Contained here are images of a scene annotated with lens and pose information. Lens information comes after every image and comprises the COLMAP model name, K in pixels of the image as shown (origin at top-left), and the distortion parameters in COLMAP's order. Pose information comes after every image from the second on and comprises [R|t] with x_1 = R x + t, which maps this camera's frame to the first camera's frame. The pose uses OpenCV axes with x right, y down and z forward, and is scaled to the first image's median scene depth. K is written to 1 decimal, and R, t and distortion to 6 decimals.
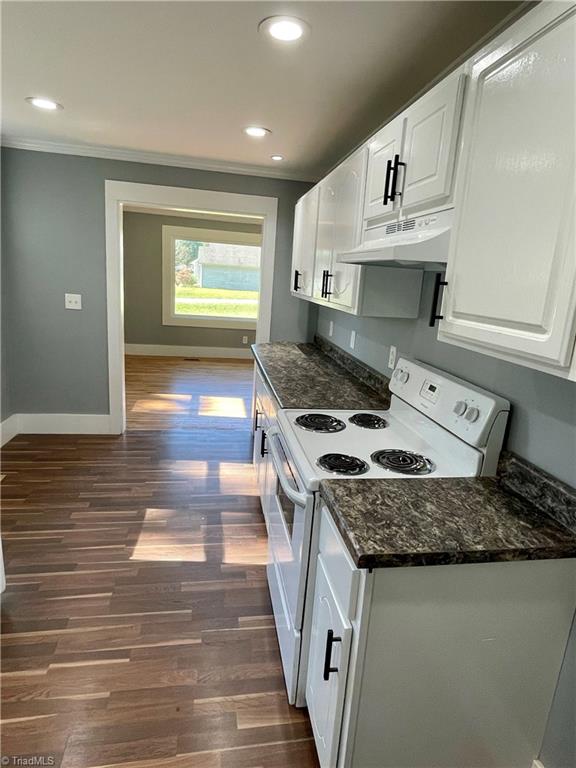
lens RADIAL K [[447.2, 0, 285.3], [0, 447.2, 382.1], [0, 0, 1]] dist [0.003427, -0.003288]
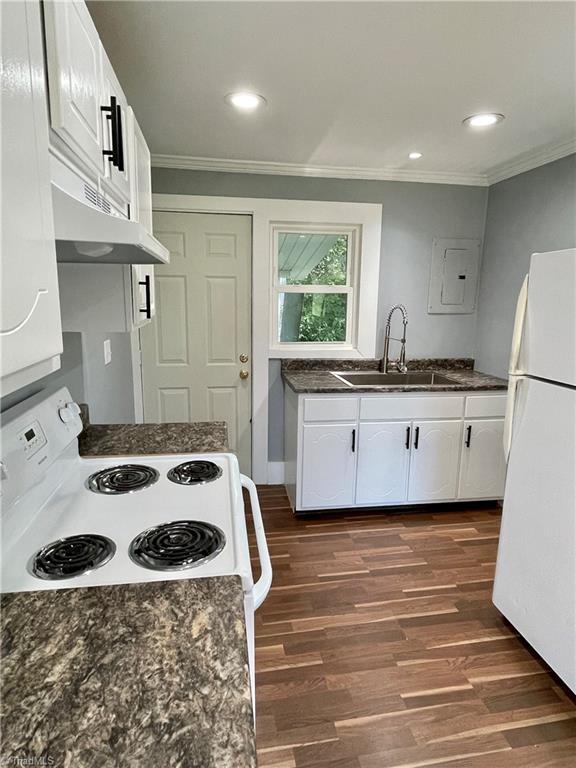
lens RADIAL K [[447.2, 0, 290.5], [0, 447.2, 380.8], [0, 0, 1]] dist [0.003427, -0.003288]
pose [[-0.996913, -0.076695, -0.016788, -0.042709], [-0.076824, 0.908829, 0.410033, -0.364454], [-0.016190, 0.410057, -0.911916, 1.585571]]
